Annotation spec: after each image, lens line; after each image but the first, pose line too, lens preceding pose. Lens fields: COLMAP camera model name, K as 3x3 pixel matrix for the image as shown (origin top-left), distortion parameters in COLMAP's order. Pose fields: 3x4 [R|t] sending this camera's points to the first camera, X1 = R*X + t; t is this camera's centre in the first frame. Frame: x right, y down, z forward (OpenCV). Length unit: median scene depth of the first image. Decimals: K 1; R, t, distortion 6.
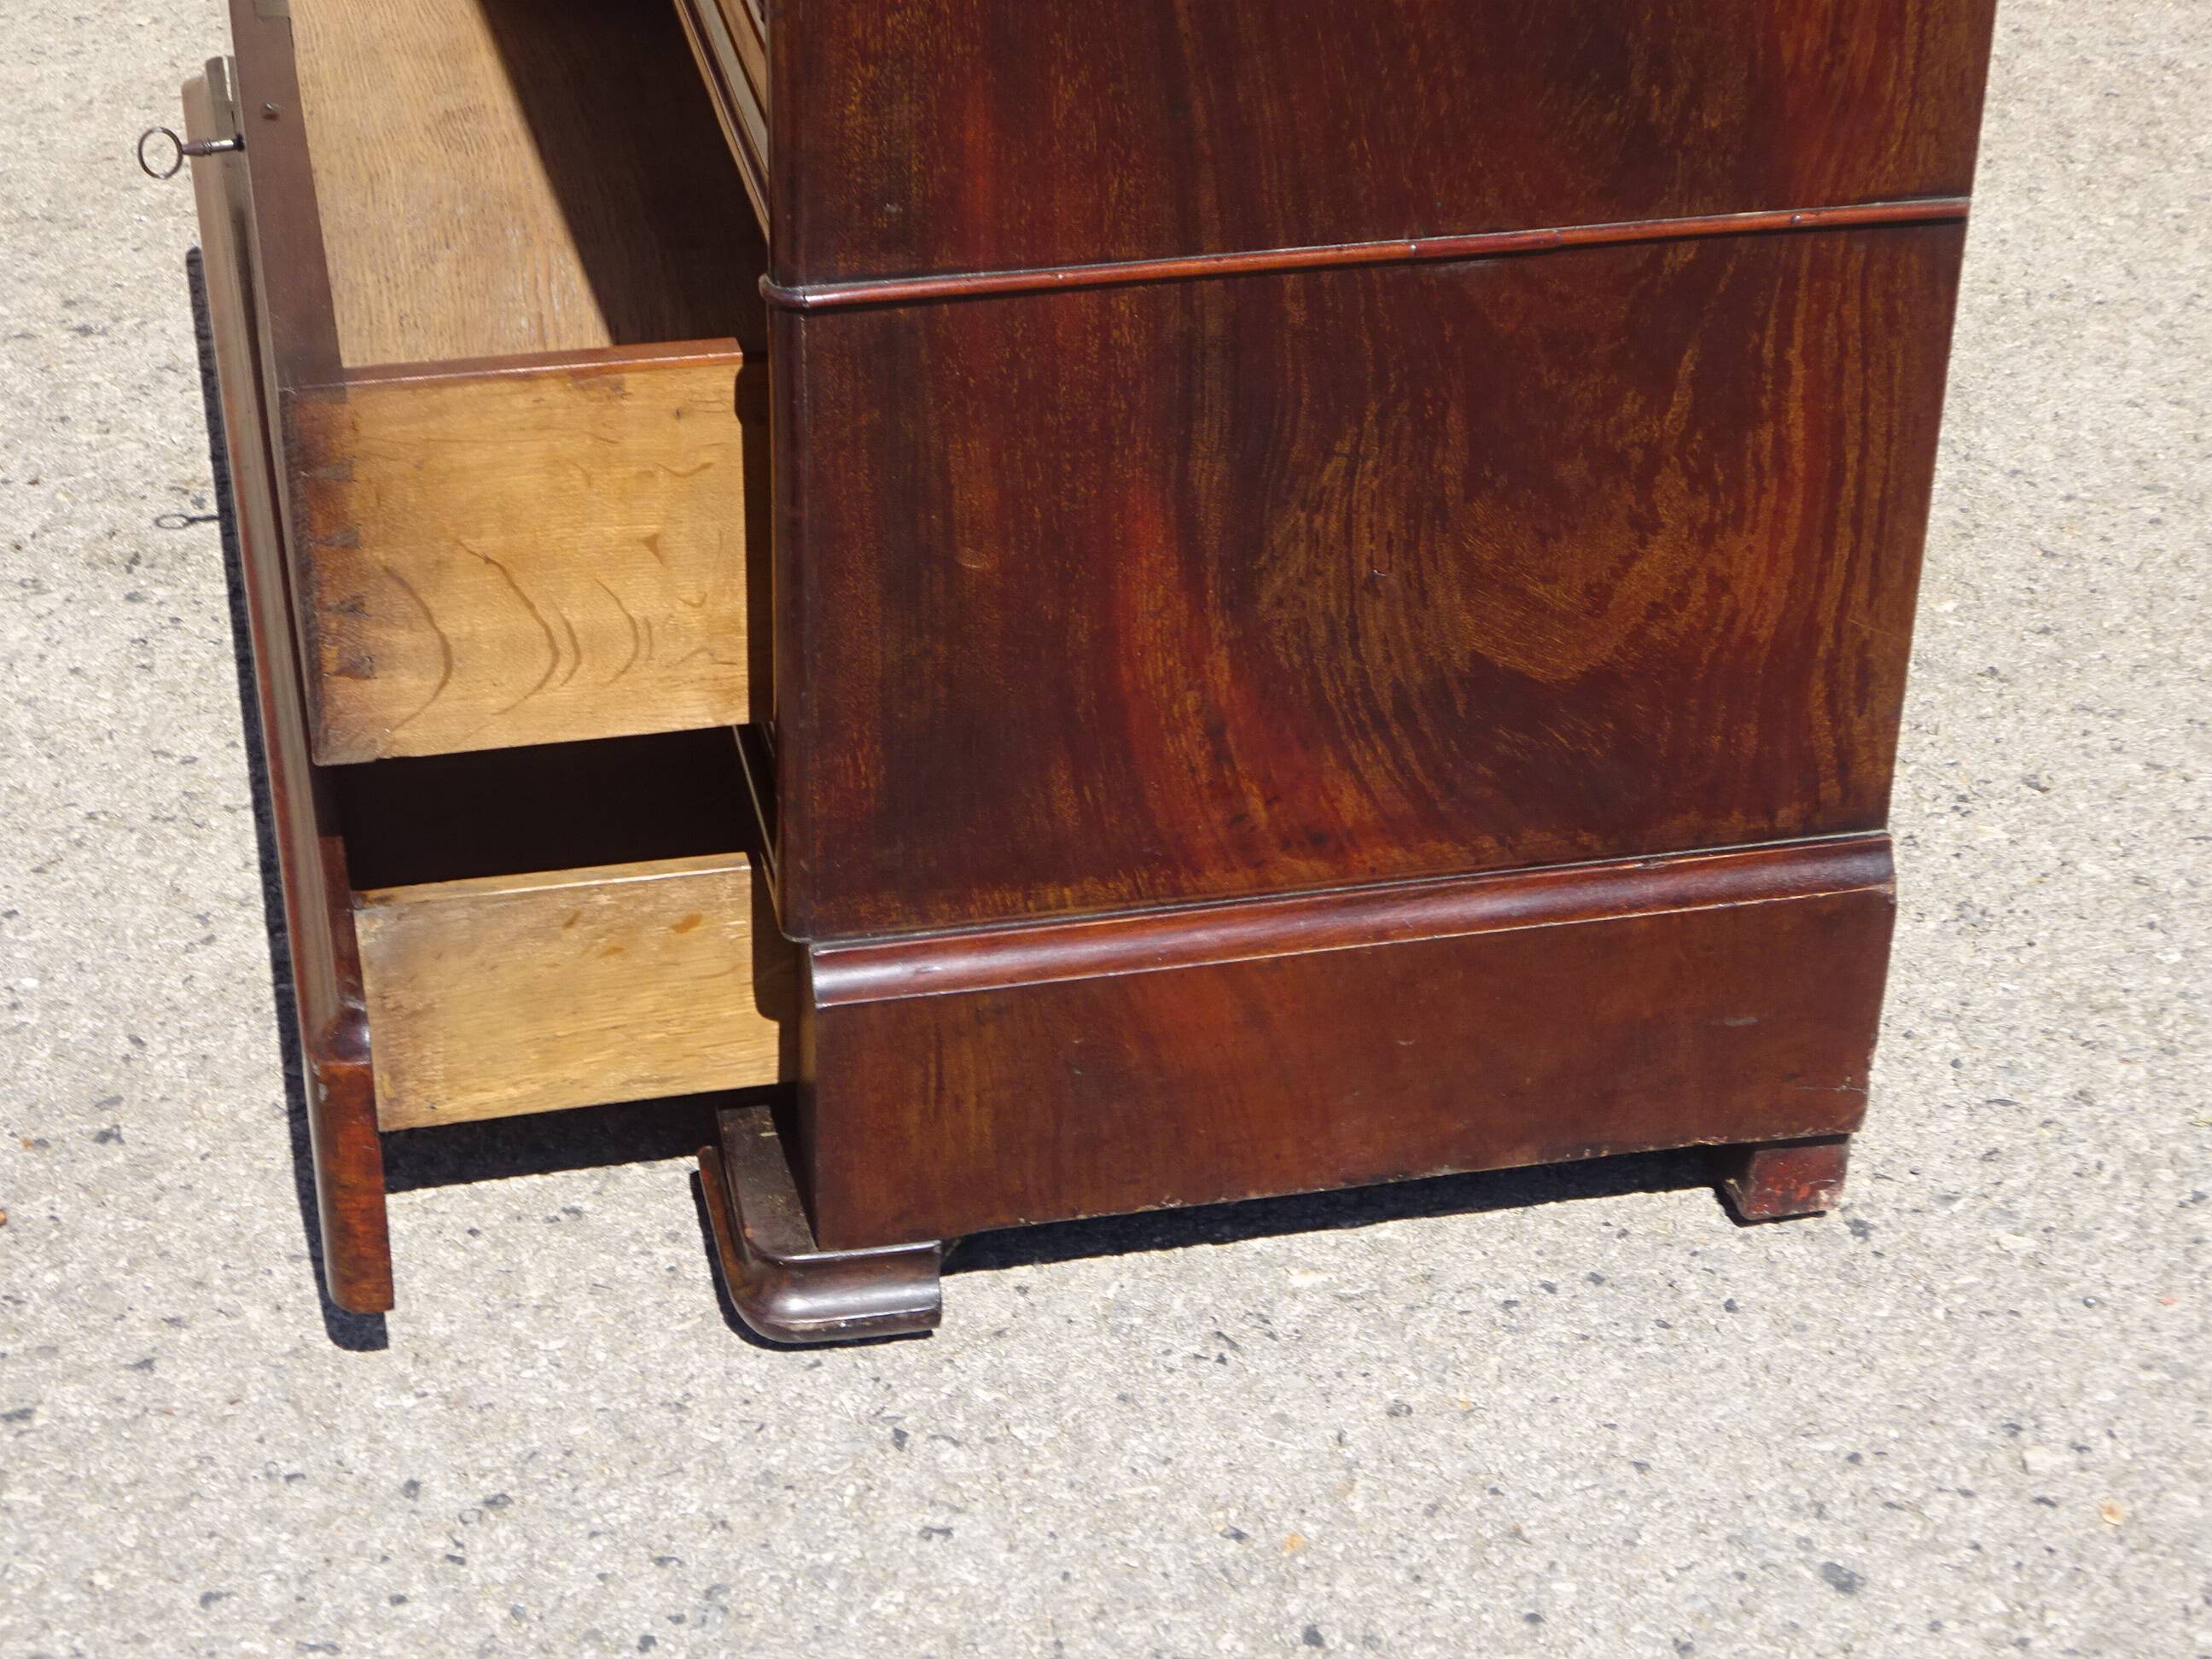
lens RADIAL K [[4406.1, 0, 1130.7], [0, 4406.1, 889.7], [0, 0, 1]] dist [0.032051, 0.000000]
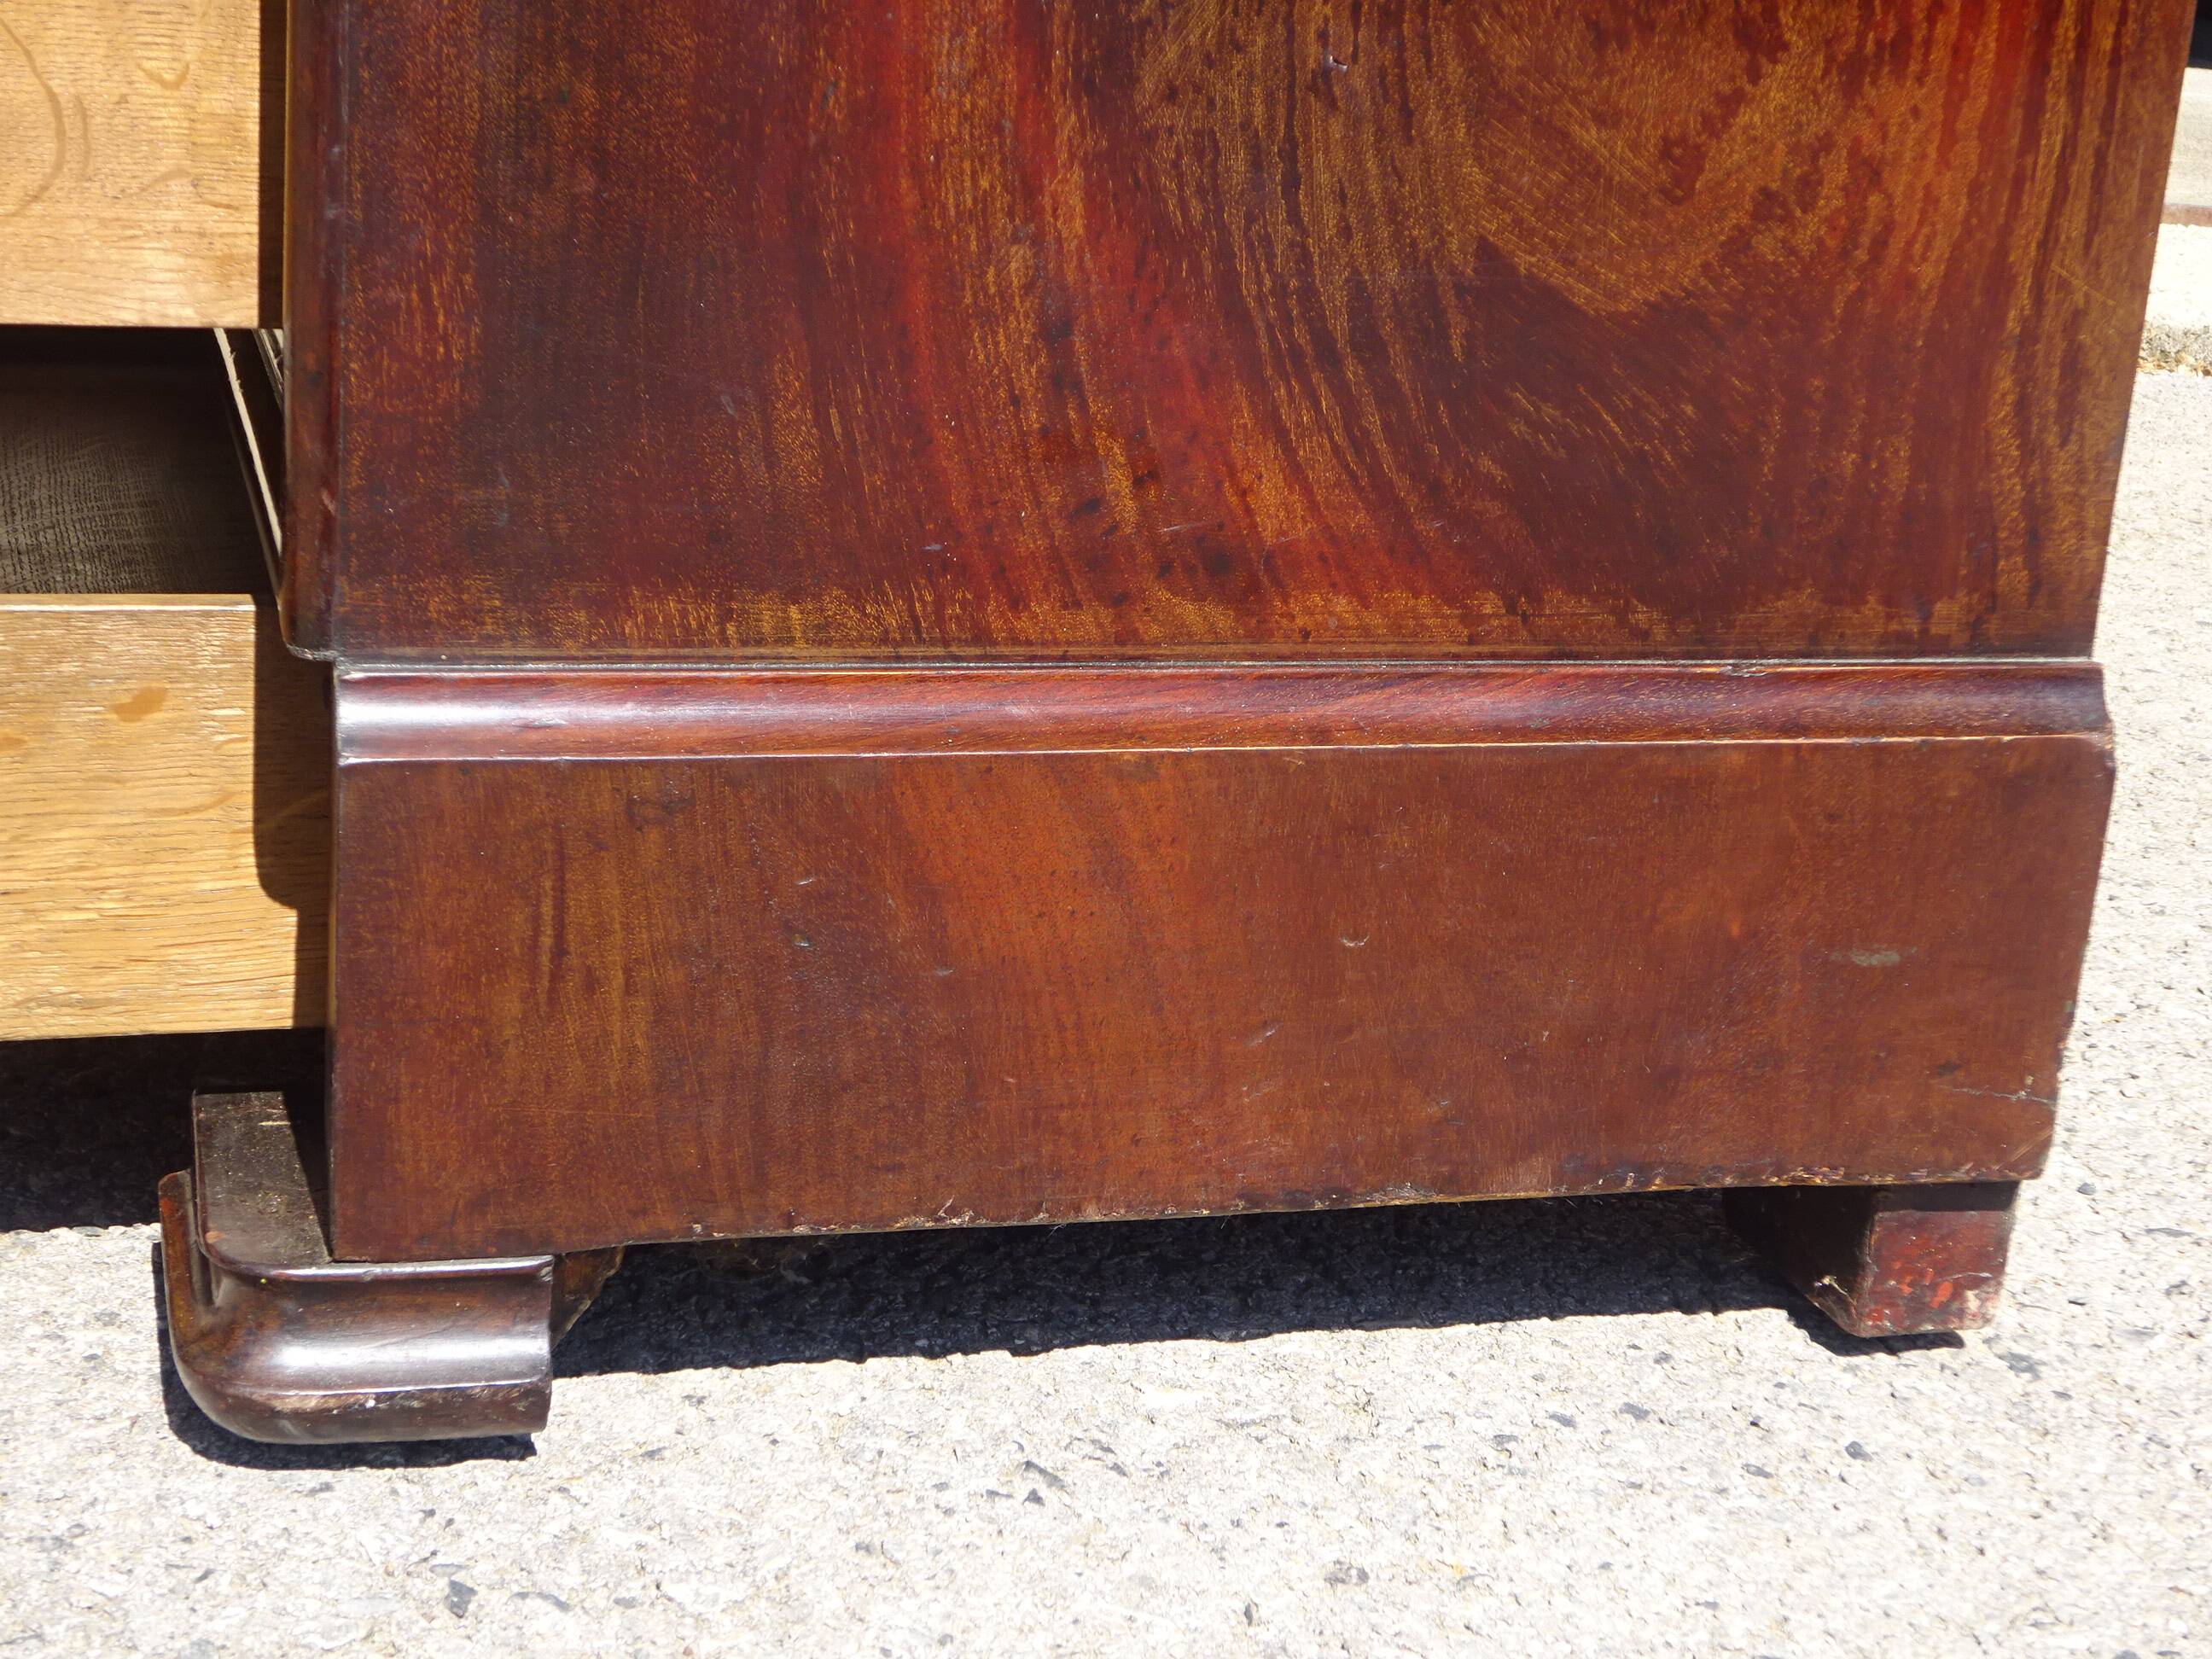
lens RADIAL K [[3684.0, 0, 1156.9], [0, 3684.0, 745.3], [0, 0, 1]] dist [0.005392, 0.000000]
pose [[0.996009, 0.026152, 0.085337, -0.007572], [-0.003759, 0.967553, -0.252639, 0.135851], [-0.089175, 0.251310, 0.963790, 0.515111]]
